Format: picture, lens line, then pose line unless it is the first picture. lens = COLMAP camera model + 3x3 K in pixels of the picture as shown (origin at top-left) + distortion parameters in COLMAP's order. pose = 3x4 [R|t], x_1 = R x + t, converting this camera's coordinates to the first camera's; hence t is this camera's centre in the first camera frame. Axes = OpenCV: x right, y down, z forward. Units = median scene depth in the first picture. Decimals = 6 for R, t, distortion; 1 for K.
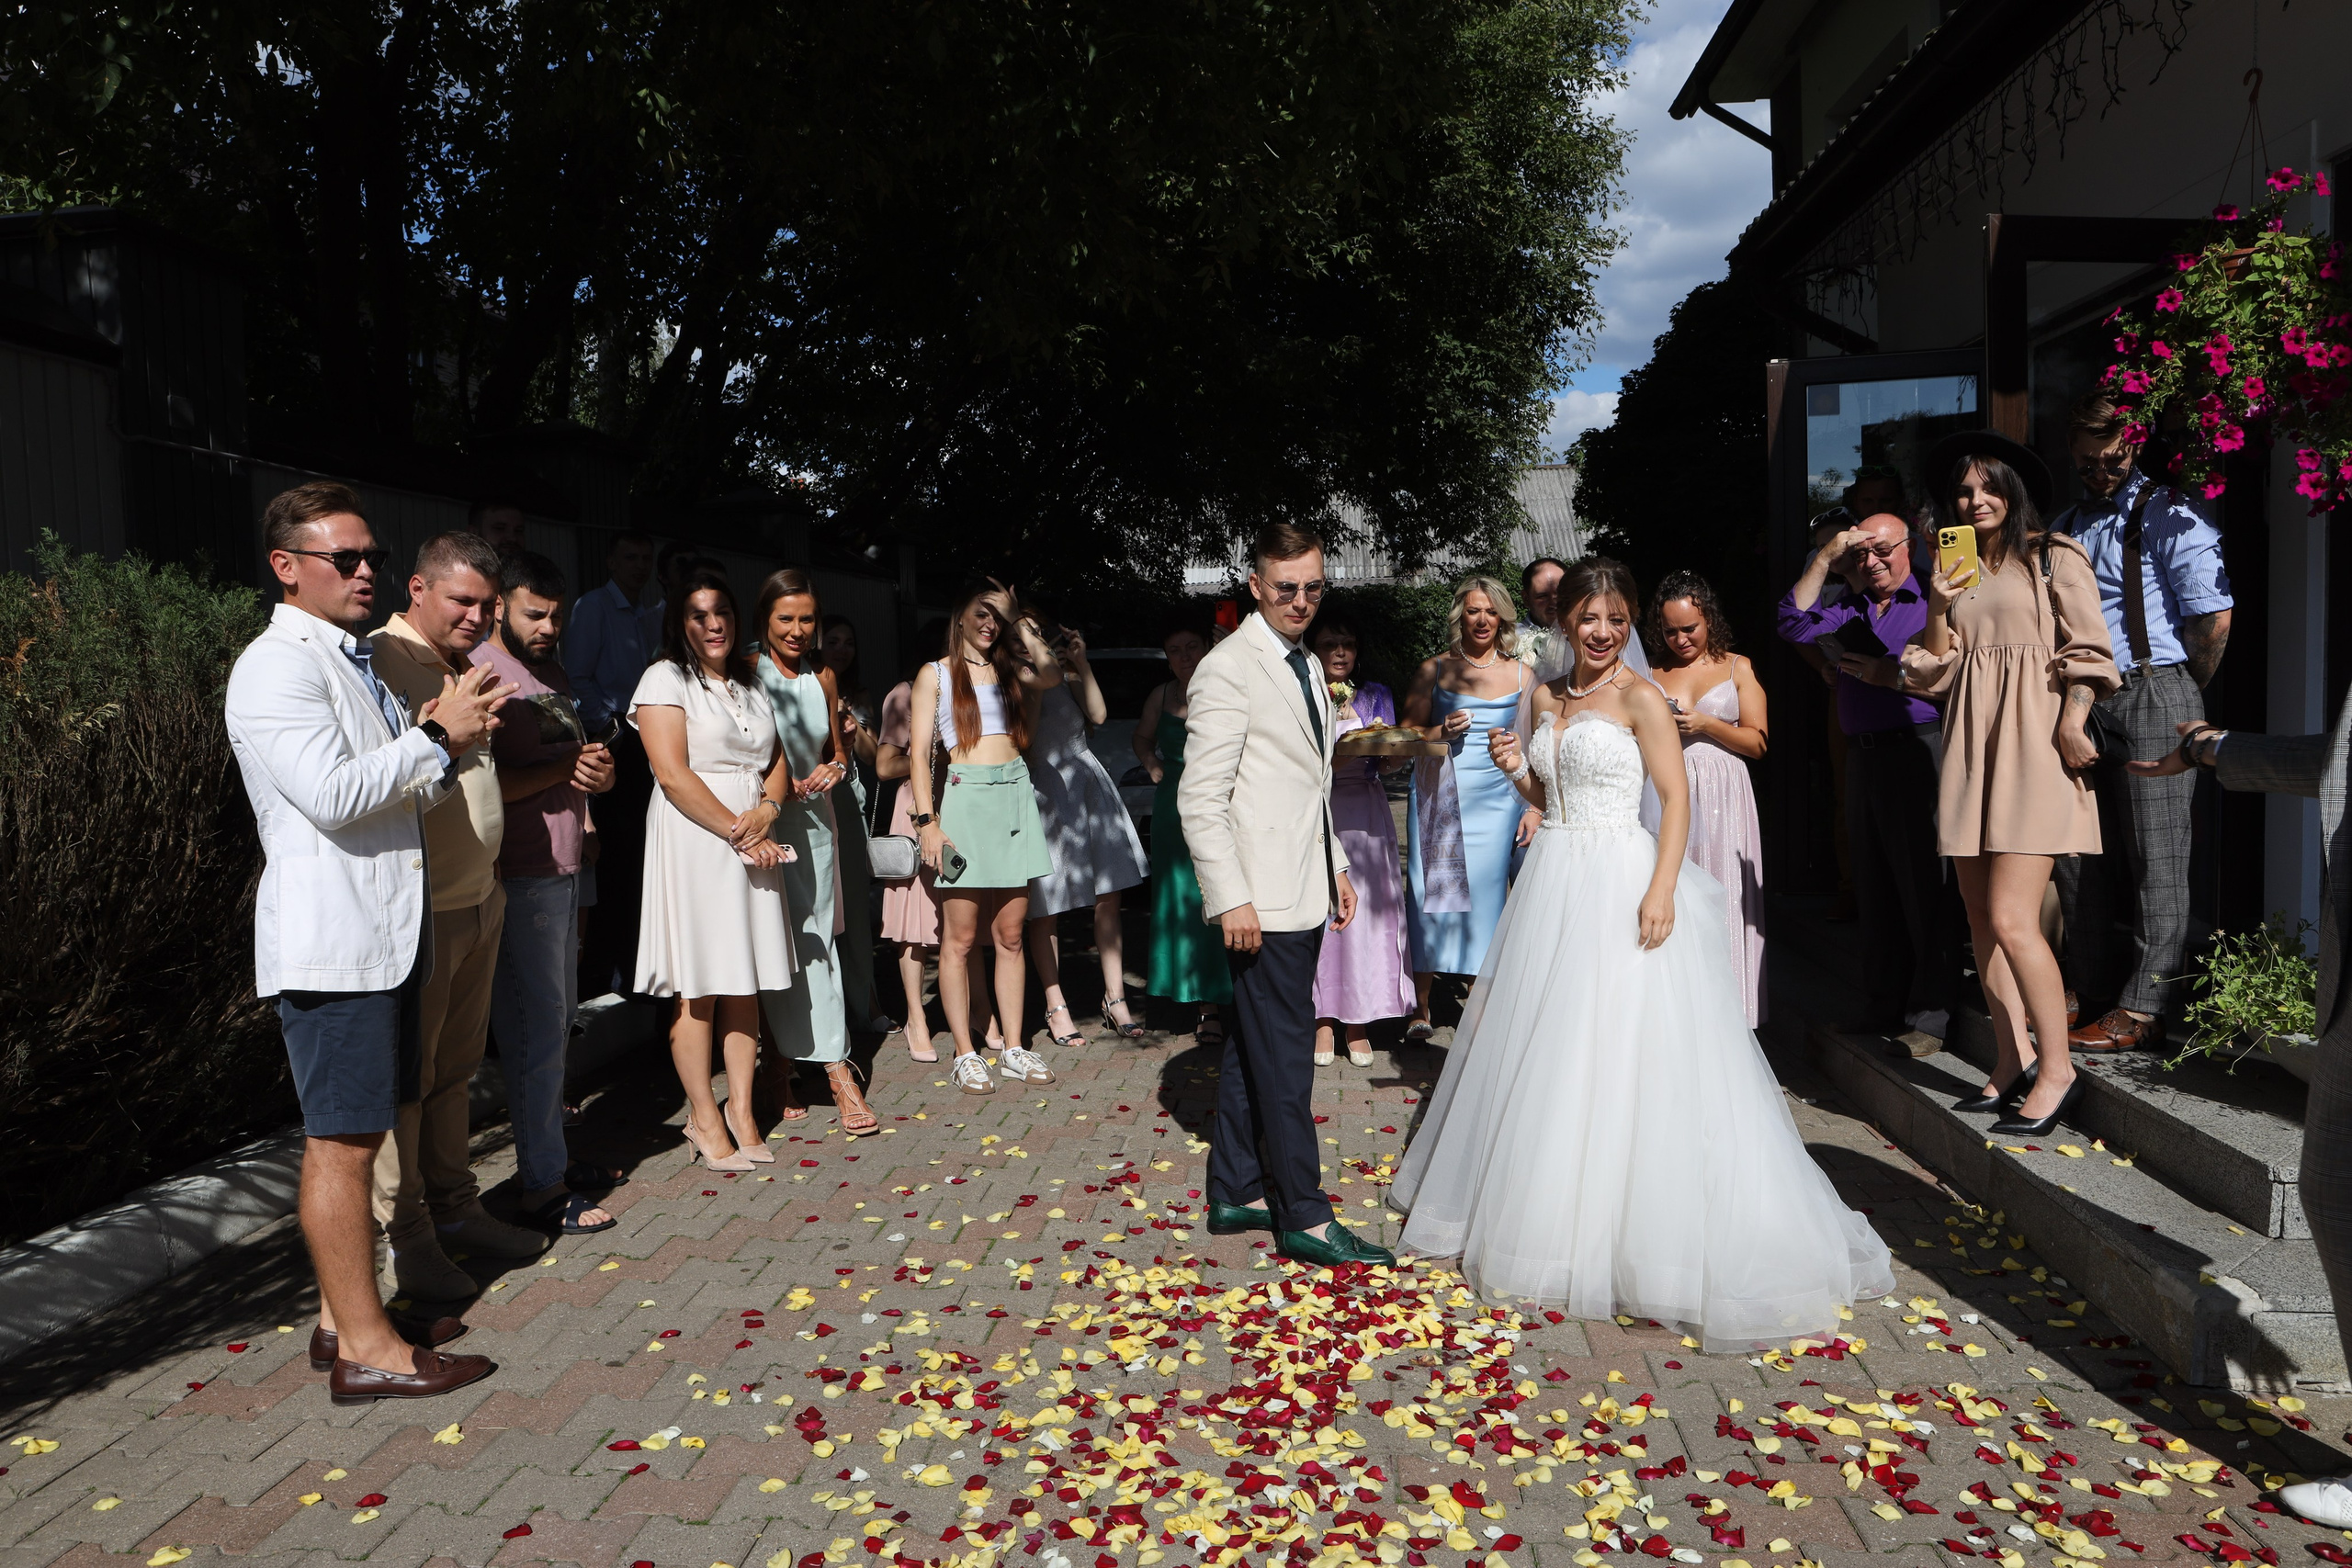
lens RADIAL K [[1596.3, 0, 1182.0], [0, 1596.3, 792.7], [0, 0, 1]] dist [-0.084040, 0.048488]
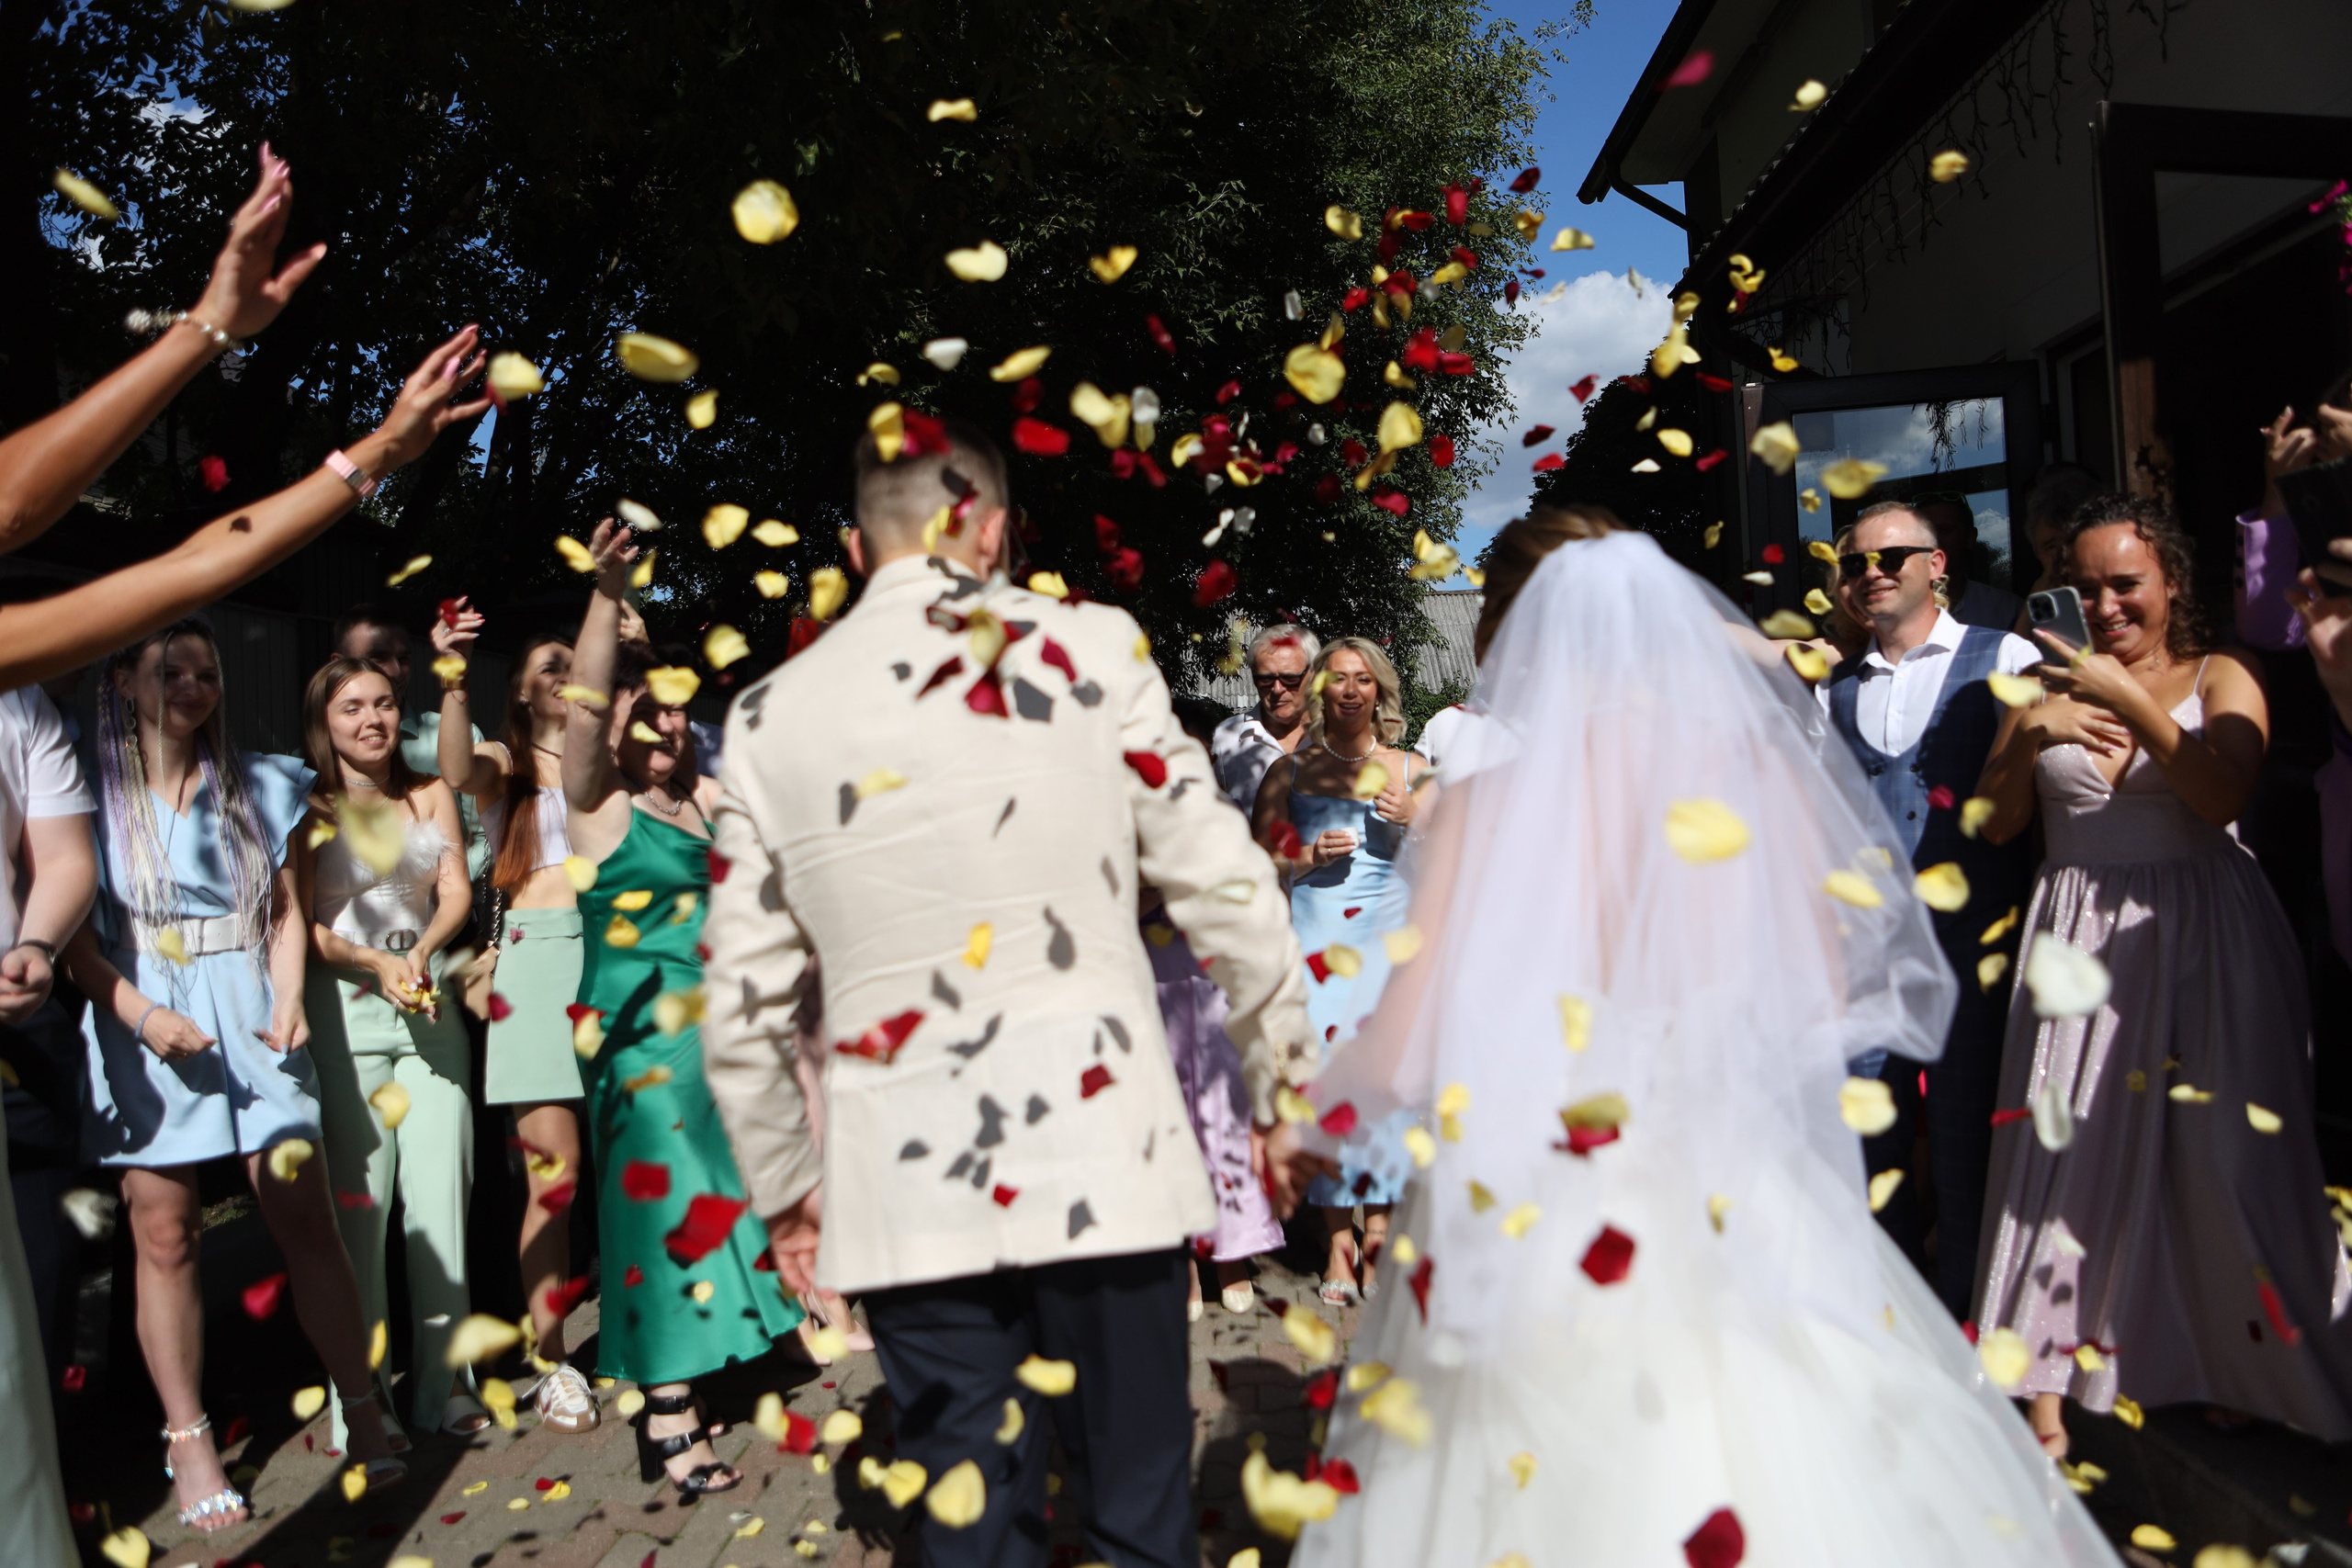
lens RADIAL K [[1578.5, 0, 1170.5], [0, 1578.5, 770.5], [0, 0, 1]] dist [-0.054641, 0.000082]
pose [[0.998810, -0.008111, 0.048098, 0.023066], [0.012785, 0.995136, -0.097679, -0.002313], [-0.047071, 0.098178, 0.994055, 0.140124]]
